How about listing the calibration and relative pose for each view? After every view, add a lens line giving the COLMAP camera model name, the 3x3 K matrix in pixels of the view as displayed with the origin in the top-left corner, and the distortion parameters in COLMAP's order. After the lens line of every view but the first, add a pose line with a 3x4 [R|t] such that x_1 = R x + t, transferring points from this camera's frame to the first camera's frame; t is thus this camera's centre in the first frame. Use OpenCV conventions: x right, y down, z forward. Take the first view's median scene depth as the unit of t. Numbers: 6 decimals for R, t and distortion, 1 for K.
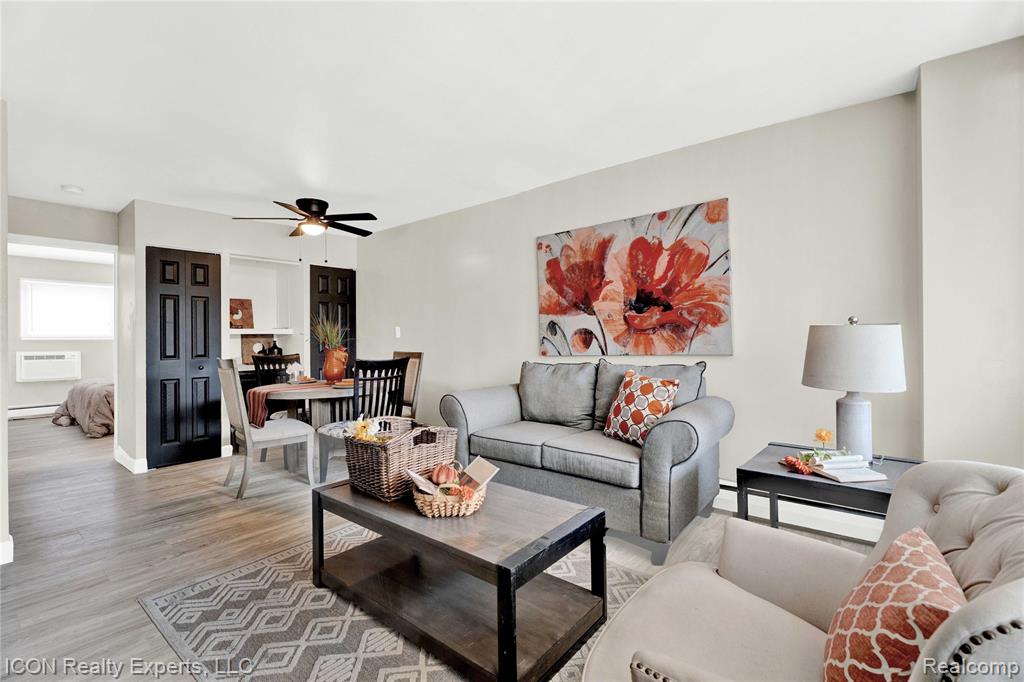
lens RADIAL K [[464.7, 0, 510.2], [0, 464.7, 340.1], [0, 0, 1]] dist [-0.002474, 0.001442]
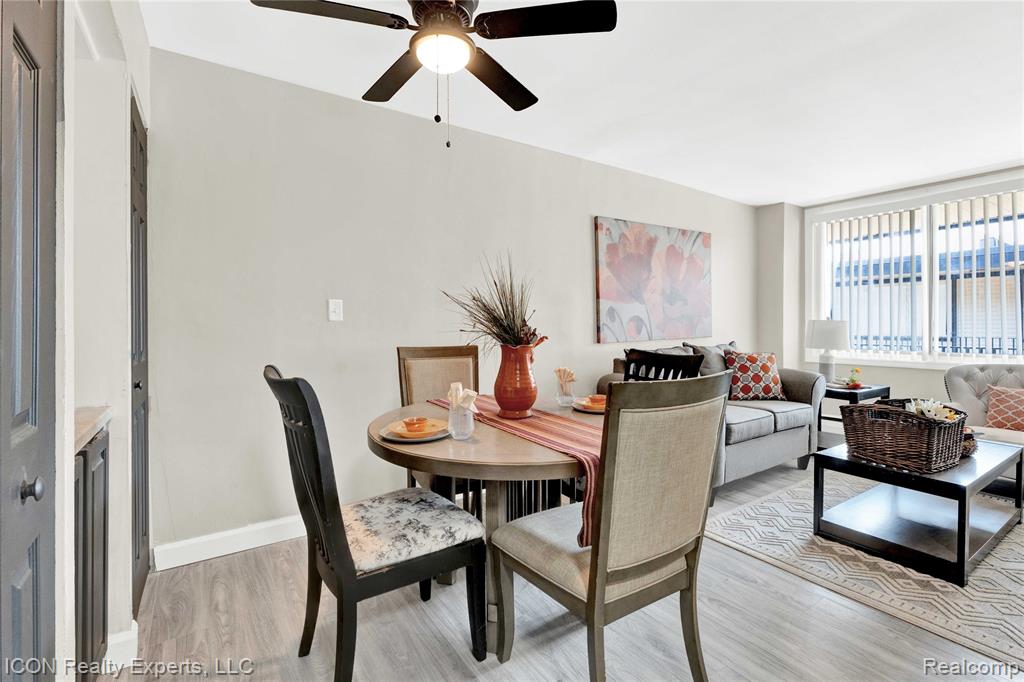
lens RADIAL K [[464.7, 0, 512.5], [0, 464.7, 331.5], [0, 0, 1]] dist [-0.002474, 0.001442]
pose [[0.292752, -0.003460, 0.956182, -0.981942], [0.001465, 0.999994, 0.003170, 0.006850], [-0.956187, 0.000473, 0.292756, 0.991642]]
